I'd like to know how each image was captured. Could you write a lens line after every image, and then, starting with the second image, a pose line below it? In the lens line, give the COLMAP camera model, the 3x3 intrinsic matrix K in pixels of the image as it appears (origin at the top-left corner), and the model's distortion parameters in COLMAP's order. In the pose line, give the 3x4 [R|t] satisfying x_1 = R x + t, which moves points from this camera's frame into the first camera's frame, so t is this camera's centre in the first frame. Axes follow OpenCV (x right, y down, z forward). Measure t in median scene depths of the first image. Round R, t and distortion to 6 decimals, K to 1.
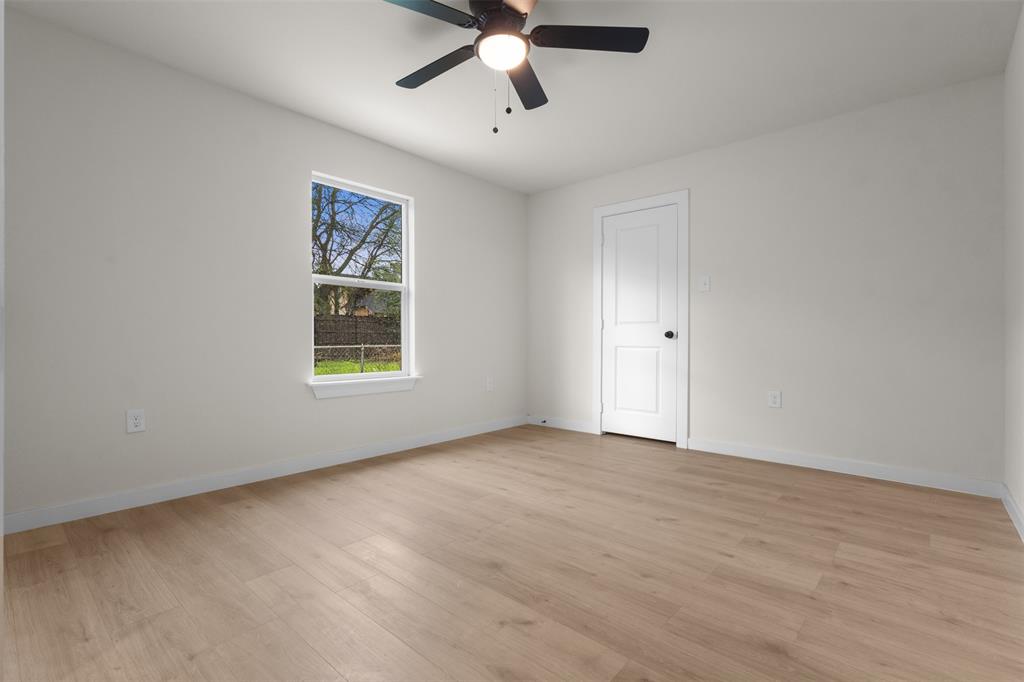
lens RADIAL K [[482.0, 0, 532.5], [0, 482.0, 343.6], [0, 0, 1]] dist [0.003683, 0.000341]
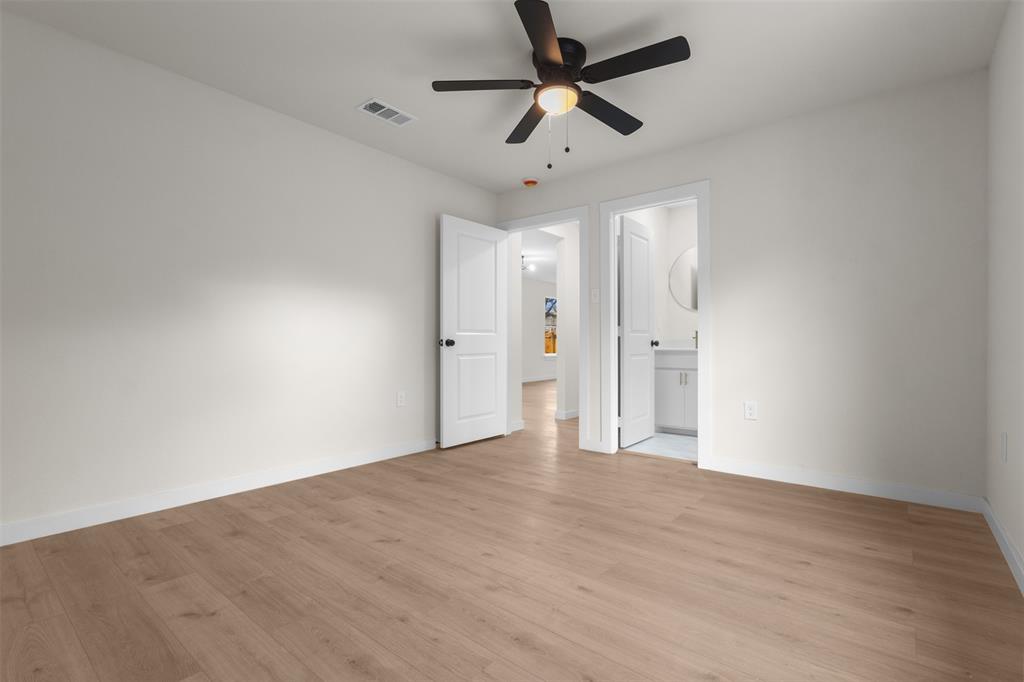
lens RADIAL K [[482.0, 0, 532.5], [0, 482.0, 343.6], [0, 0, 1]] dist [0.003683, 0.000341]
pose [[-0.999166, -0.006598, -0.040287, 0.044452], [-0.006947, 0.999939, 0.008530, -0.026638], [0.040228, 0.008803, -0.999152, 2.087930]]
